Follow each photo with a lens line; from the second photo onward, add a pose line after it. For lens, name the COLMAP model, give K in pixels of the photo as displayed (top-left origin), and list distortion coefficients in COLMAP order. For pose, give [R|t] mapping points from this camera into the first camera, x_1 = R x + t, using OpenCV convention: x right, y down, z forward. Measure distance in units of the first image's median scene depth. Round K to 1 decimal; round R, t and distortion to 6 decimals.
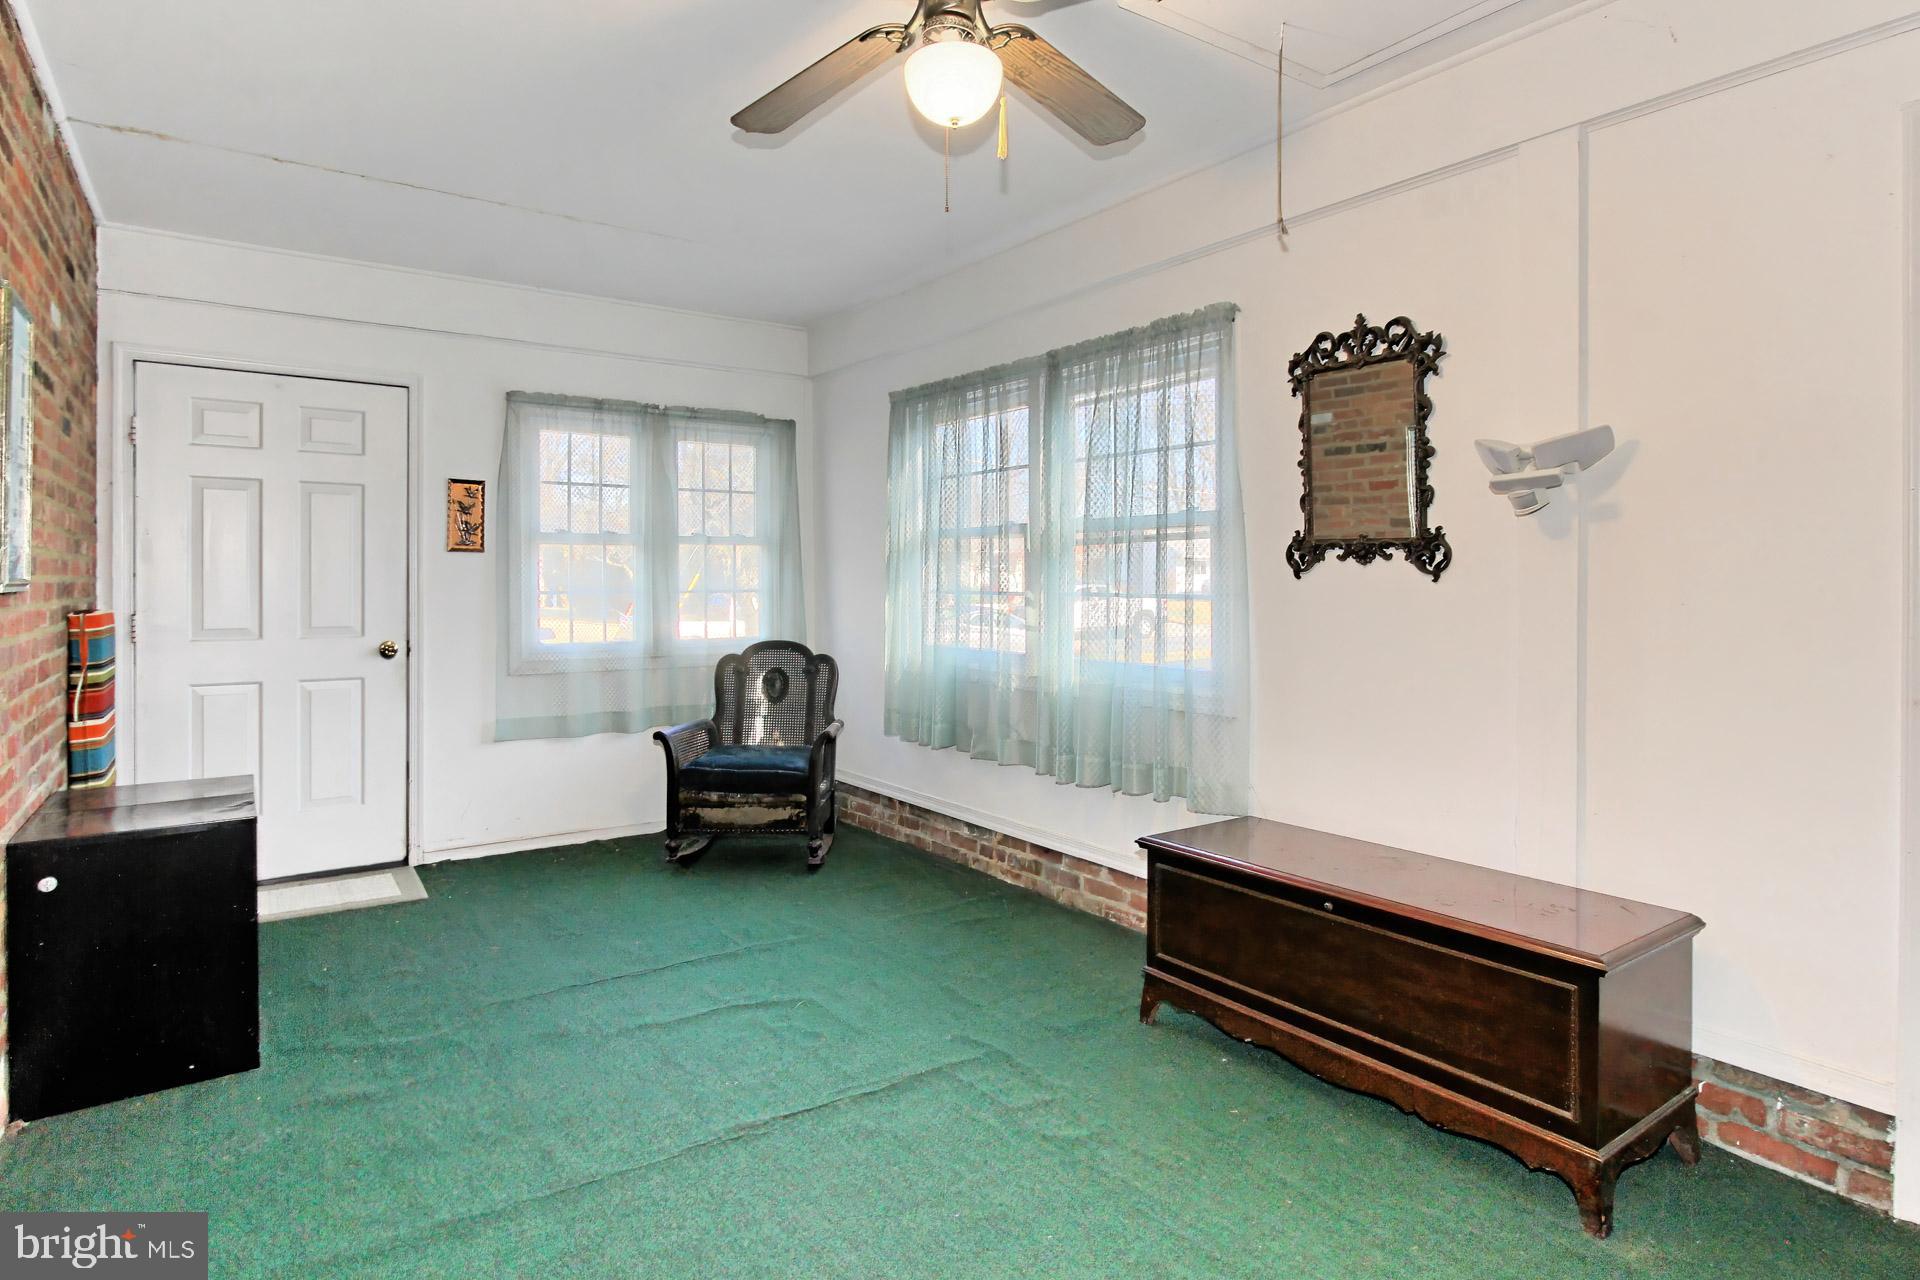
lens RADIAL K [[1040.8, 0, 1010.0], [0, 1040.8, 579.0], [0, 0, 1]] dist [0.000485, 0.001748]
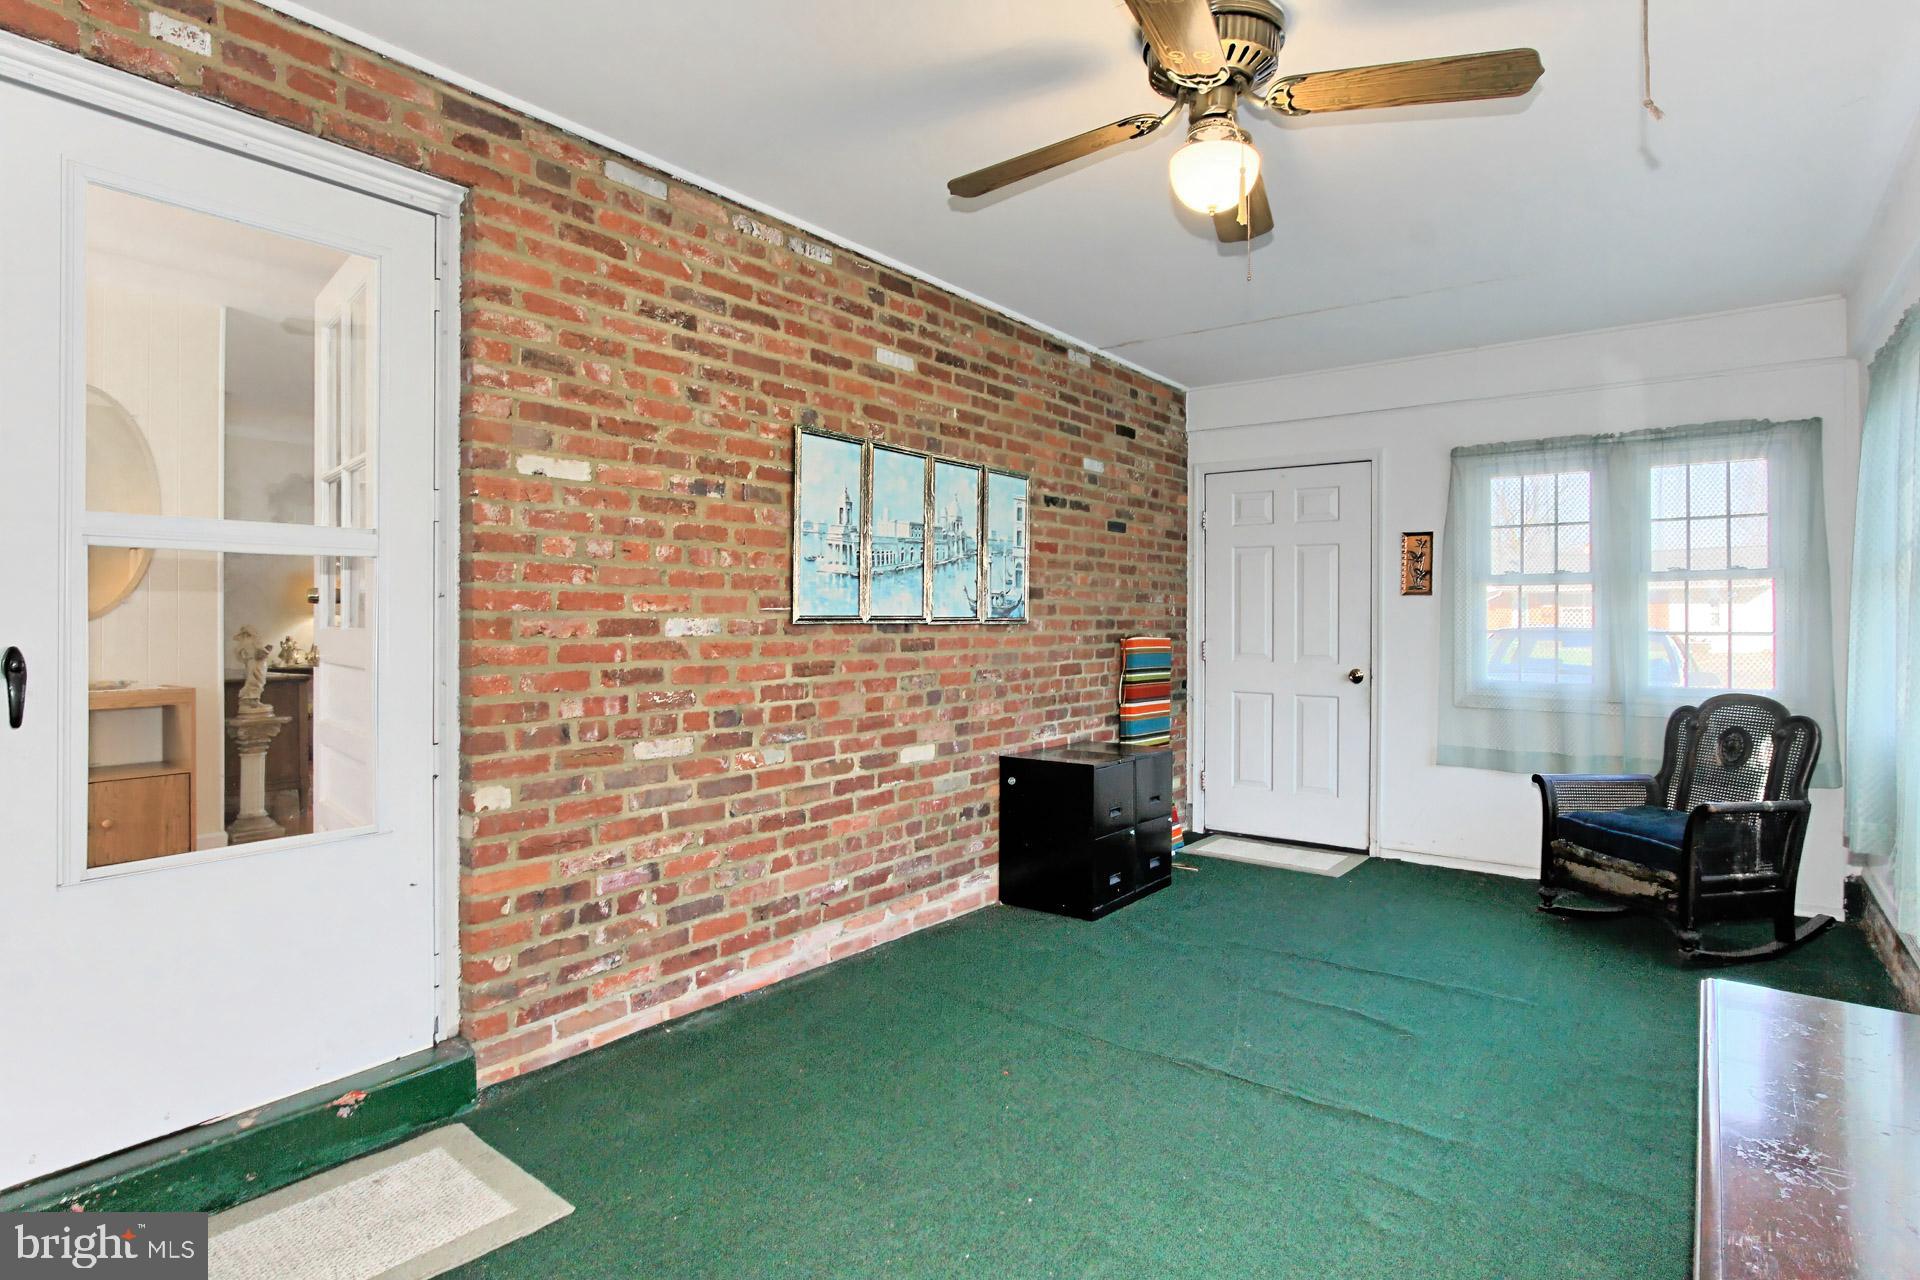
lens RADIAL K [[1032.7, 0, 973.0], [0, 1032.7, 616.1], [0, 0, 1]] dist [-0.007913, 0.002891]
pose [[0.292394, -0.003835, -0.956290, 0.421815], [-0.003666, 0.999980, -0.005131, 0.004660], [0.956291, 0.005006, 0.292374, 0.202388]]
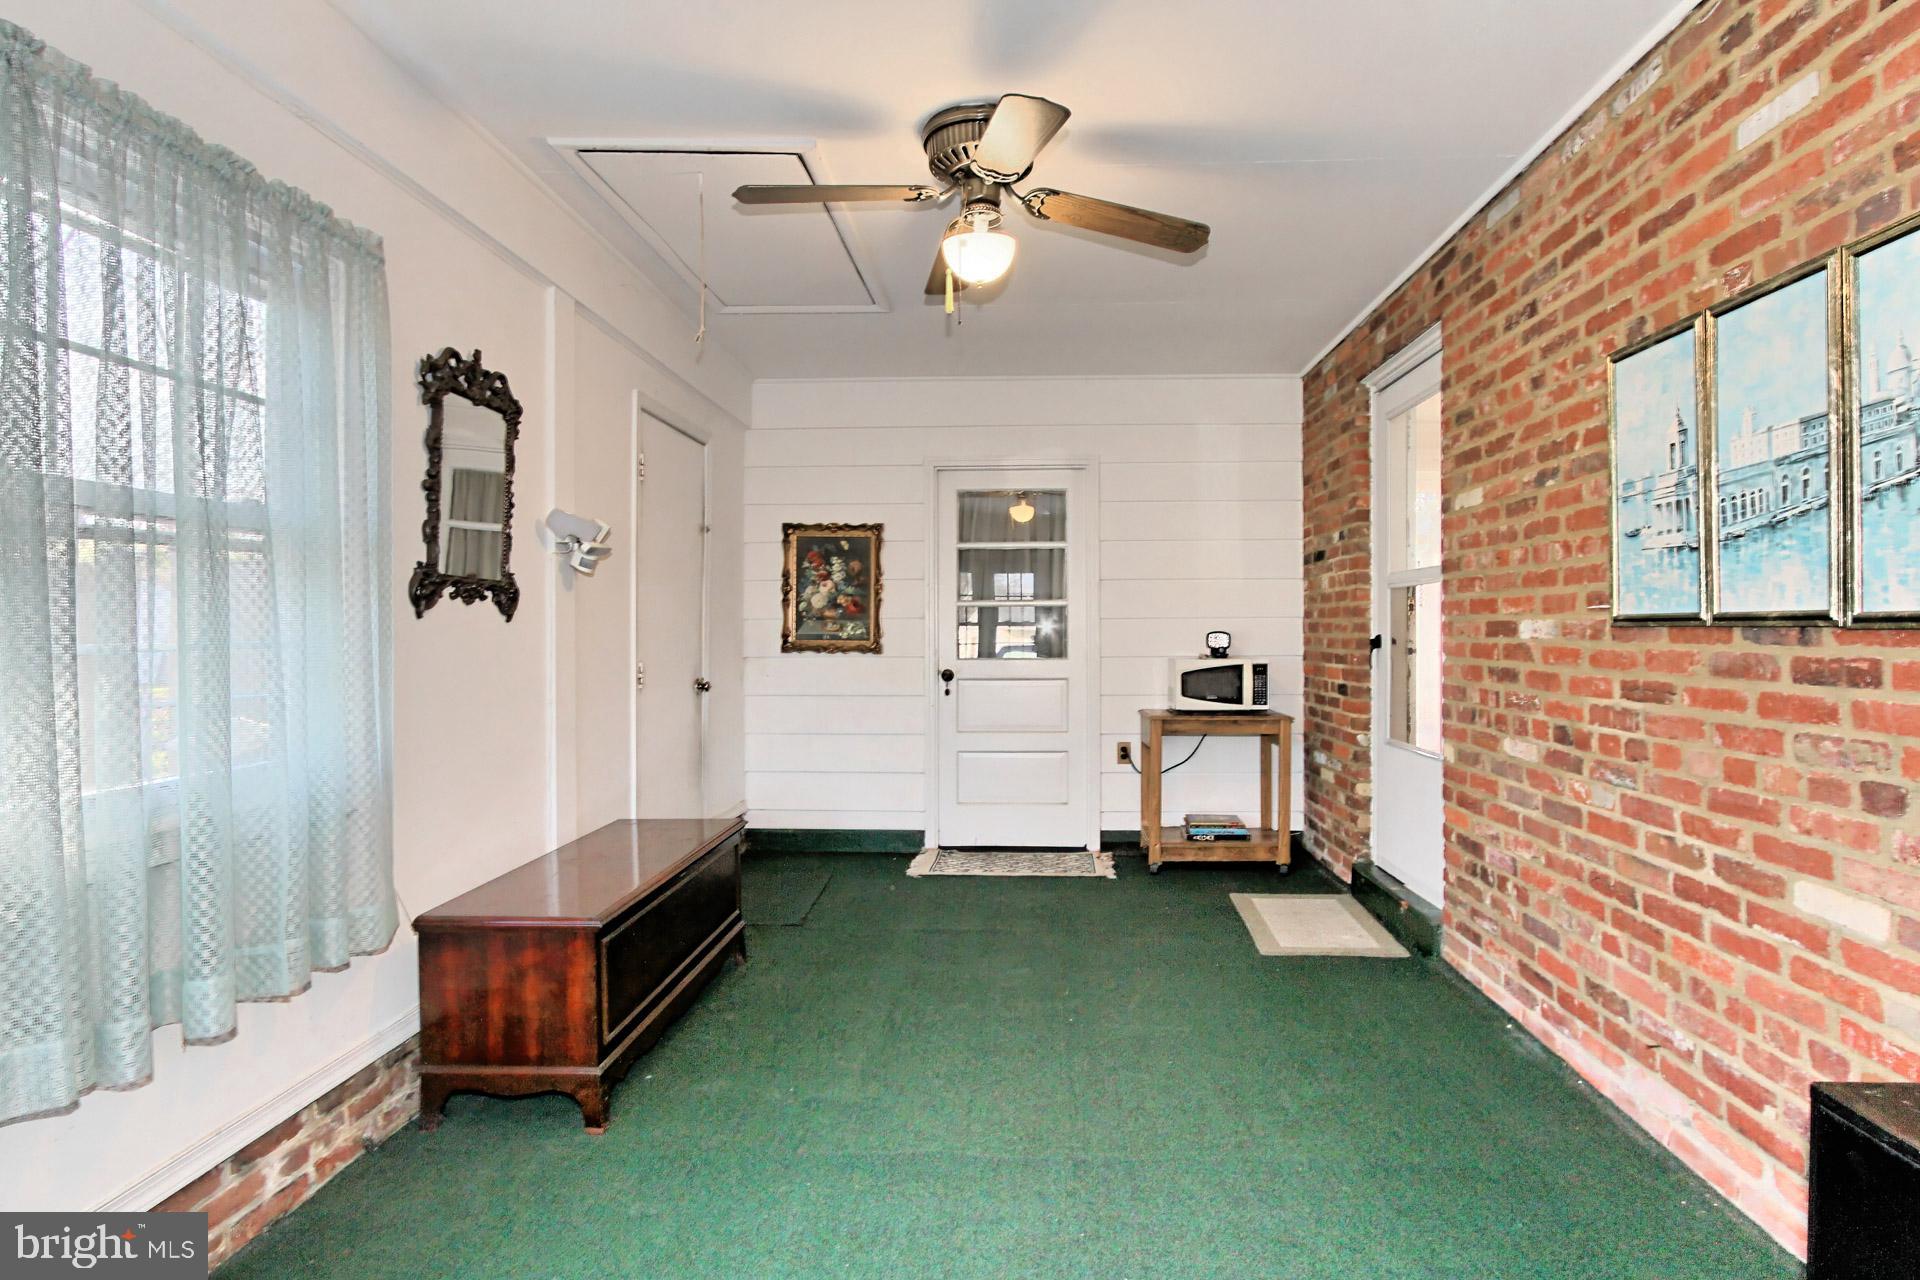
lens RADIAL K [[1032.7, 0, 973.0], [0, 1032.7, 616.1], [0, 0, 1]] dist [-0.007913, 0.002891]
pose [[-0.756922, 0.007231, 0.653466, -0.448058], [0.003992, 0.999971, -0.006441, 0.003784], [-0.653493, -0.002267, -0.756929, 0.950395]]
